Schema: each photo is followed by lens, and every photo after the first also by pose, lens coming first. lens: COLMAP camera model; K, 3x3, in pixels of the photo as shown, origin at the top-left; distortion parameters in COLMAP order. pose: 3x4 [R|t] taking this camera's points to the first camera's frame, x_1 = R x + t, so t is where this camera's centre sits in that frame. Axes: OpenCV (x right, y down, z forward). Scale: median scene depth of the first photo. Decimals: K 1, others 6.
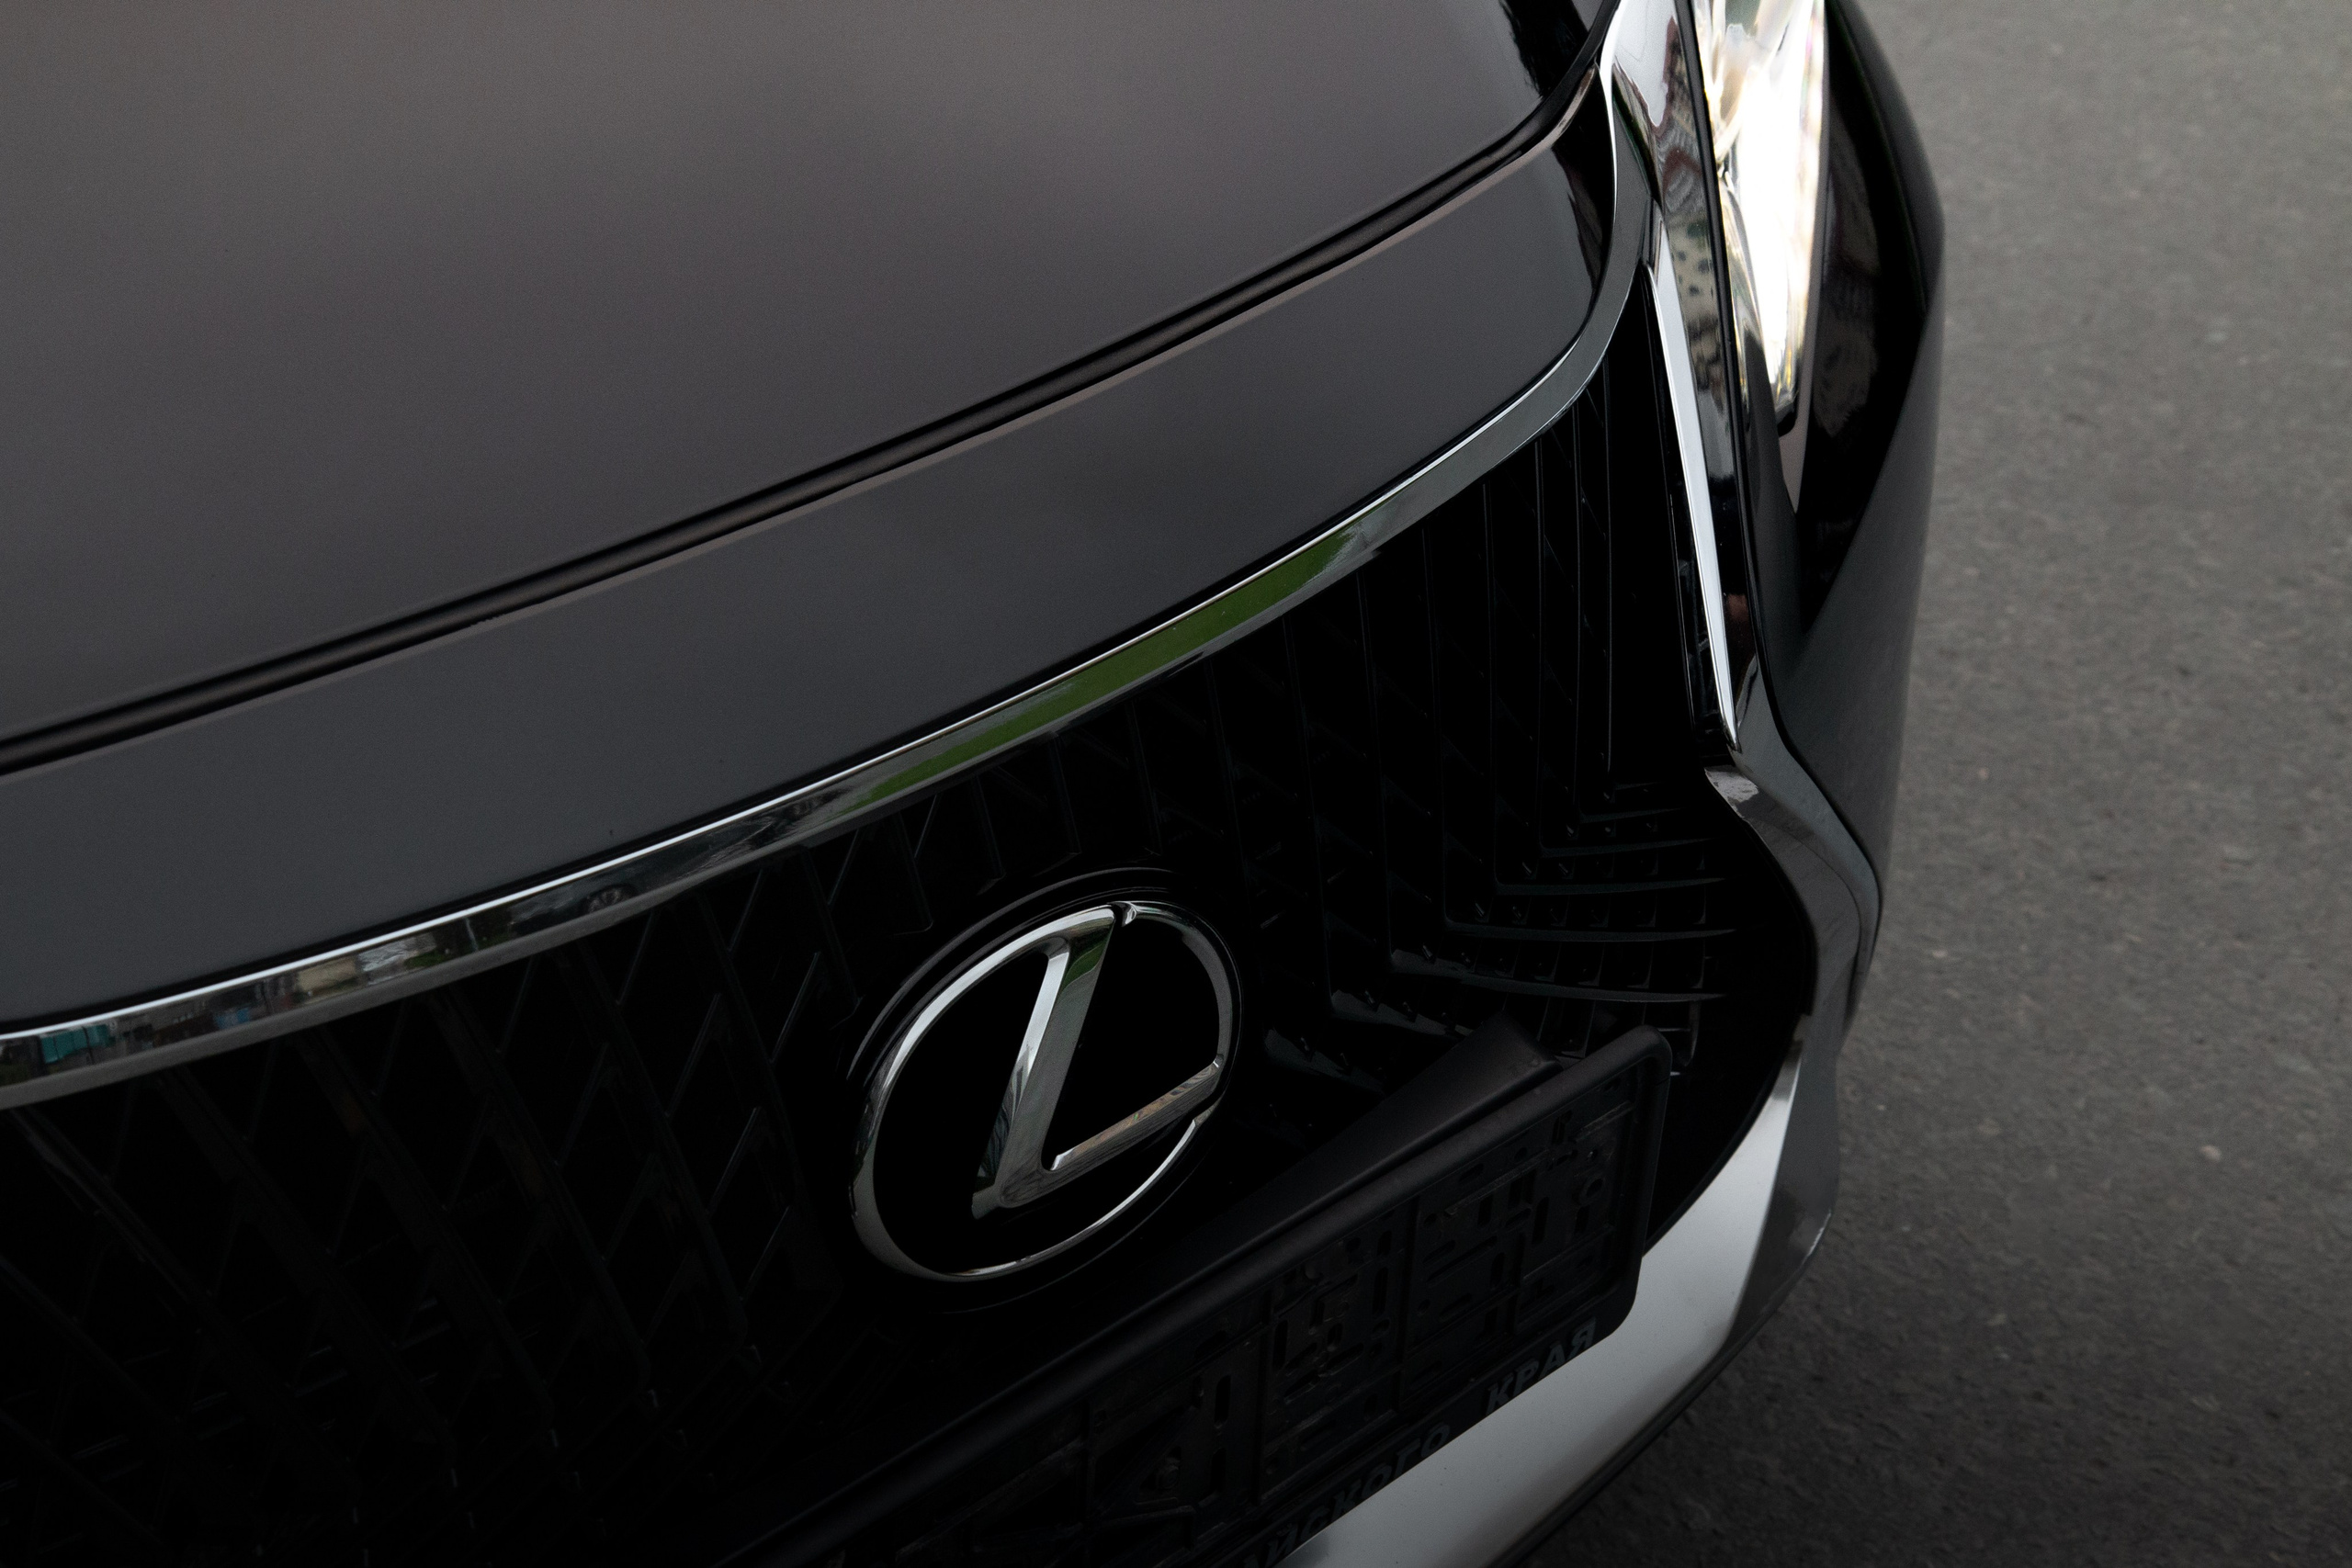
lens RADIAL K [[3924.9, 0, 1176.0], [0, 3924.9, 784.0], [0, 0, 1]] dist [0.209524, 0.049951]
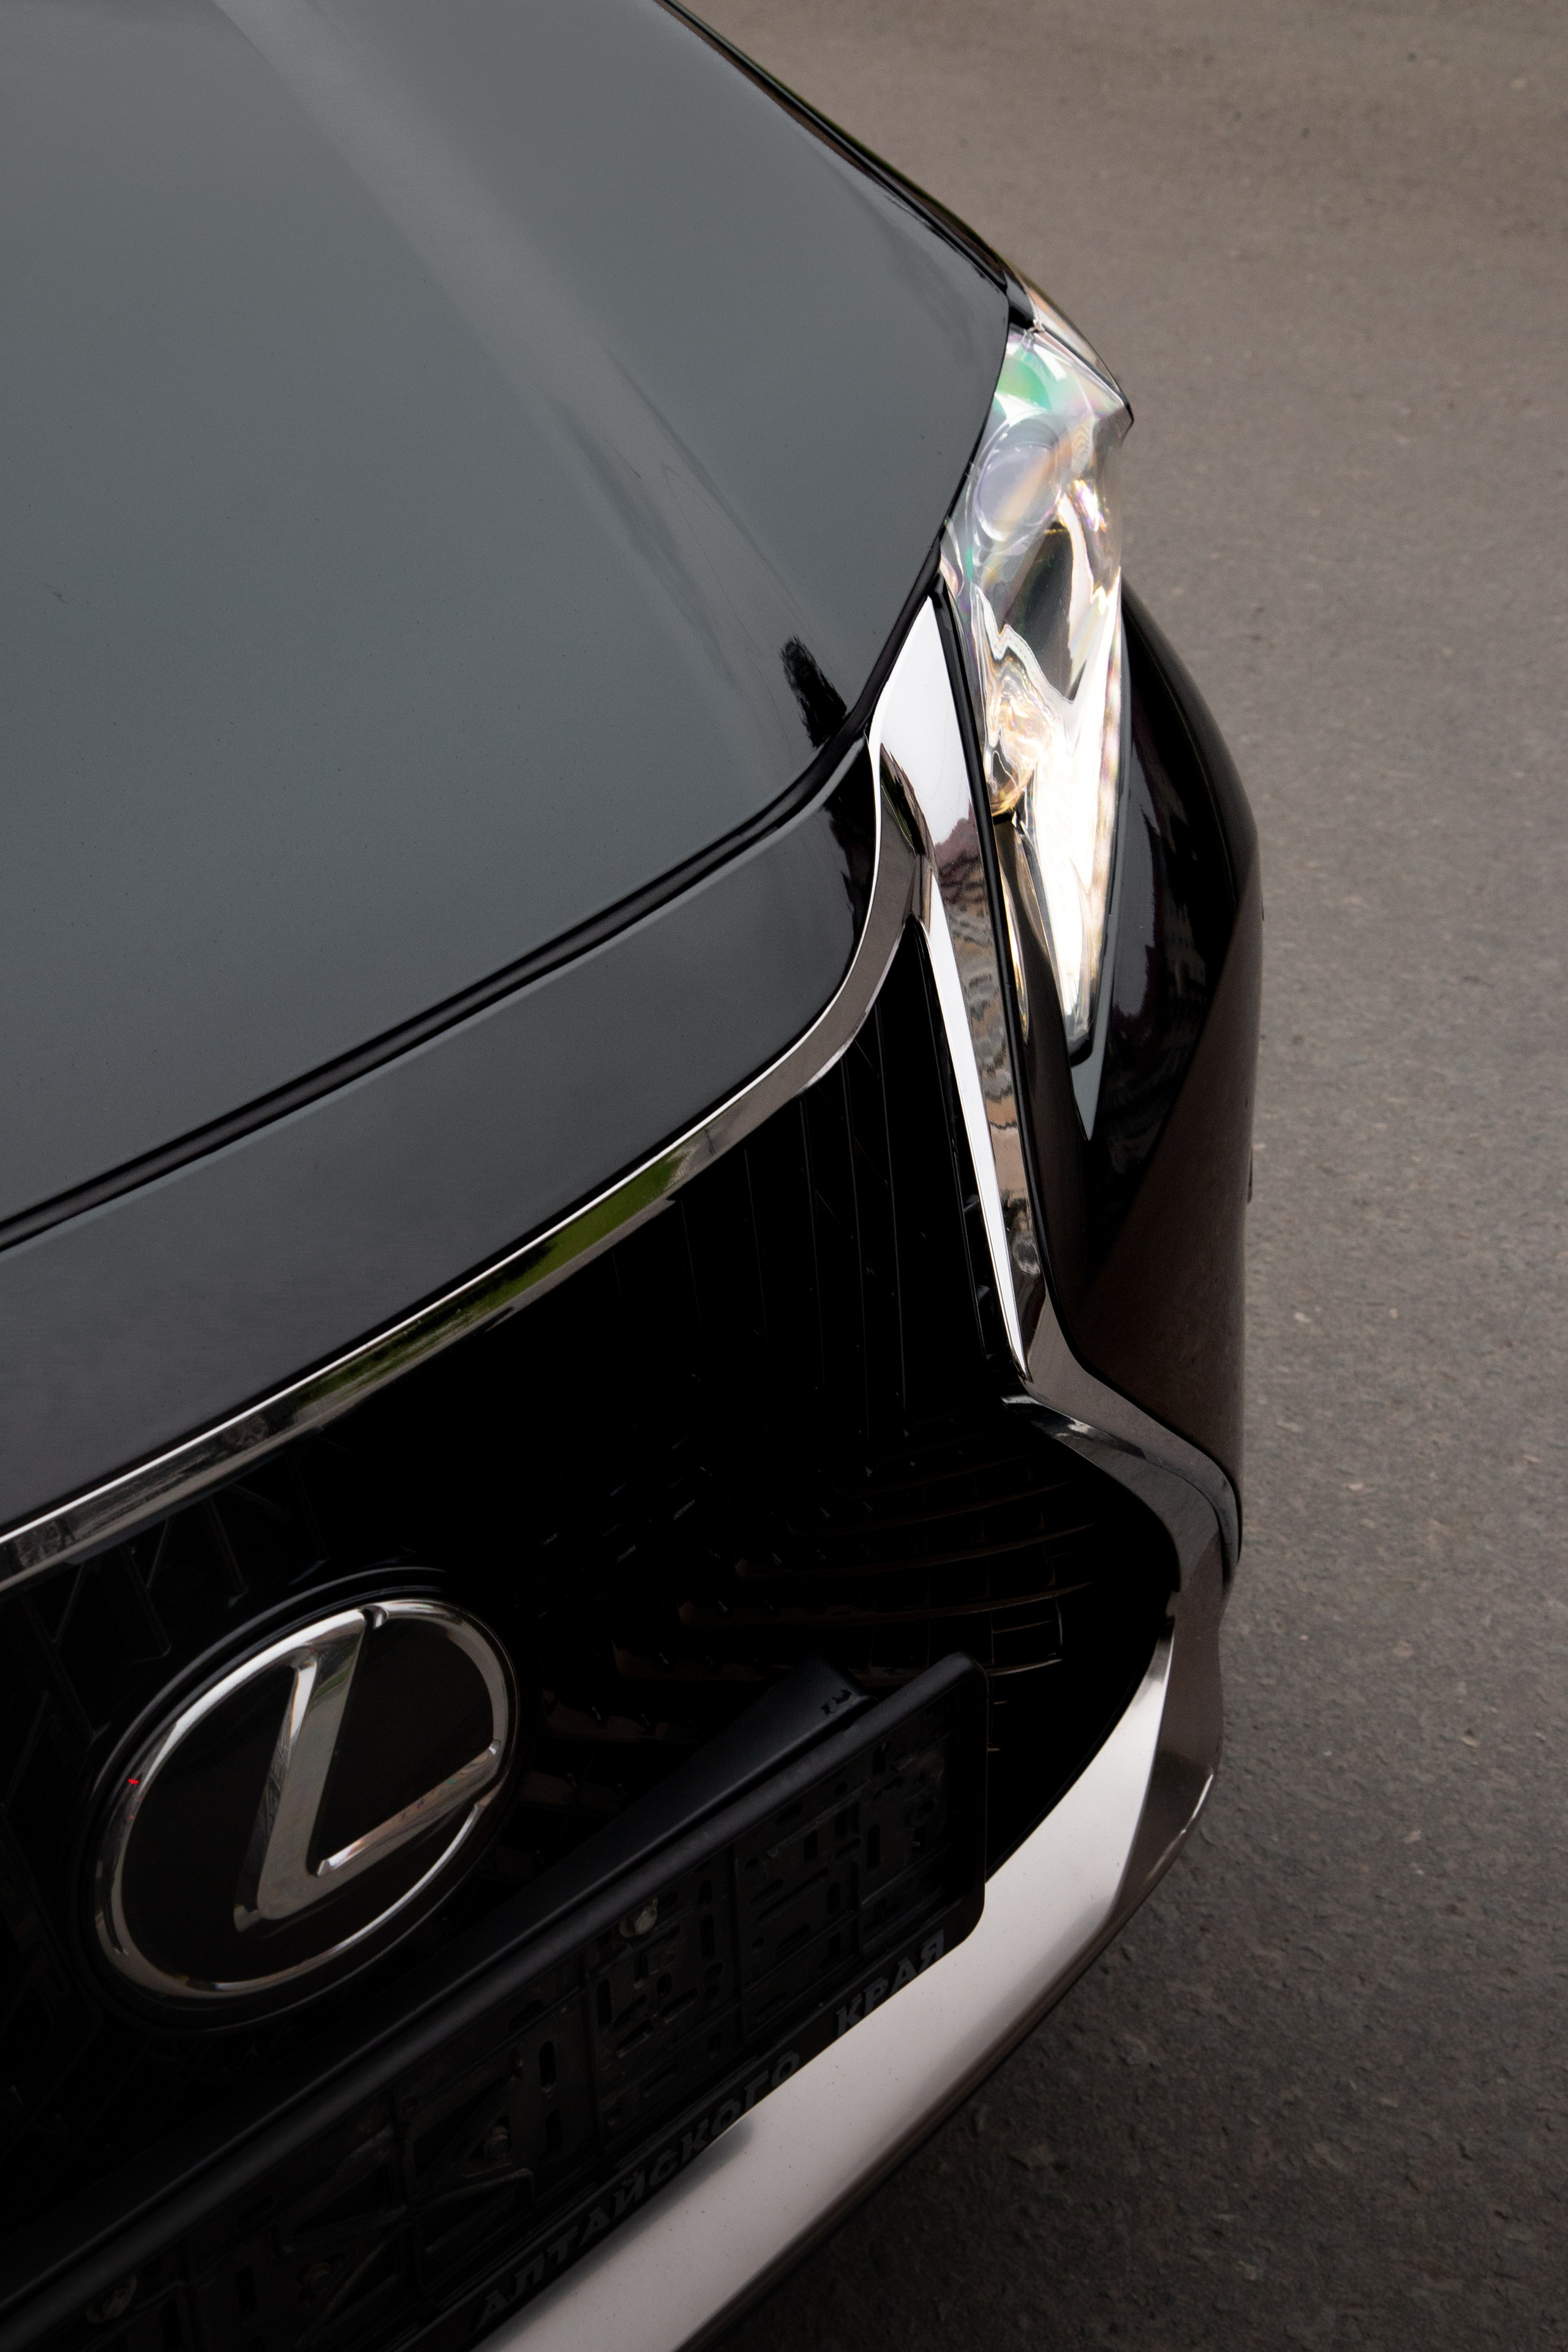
lens RADIAL K [[3220.7, 0, 781.8], [0, 3220.7, 1164.9], [0, 0, 1]] dist [0.124959, 0.013985]
pose [[0.996542, -0.073570, -0.038625, 0.080559], [0.072263, 0.996798, -0.034219, -0.028469], [0.041019, 0.031310, 0.998668, 0.100538]]
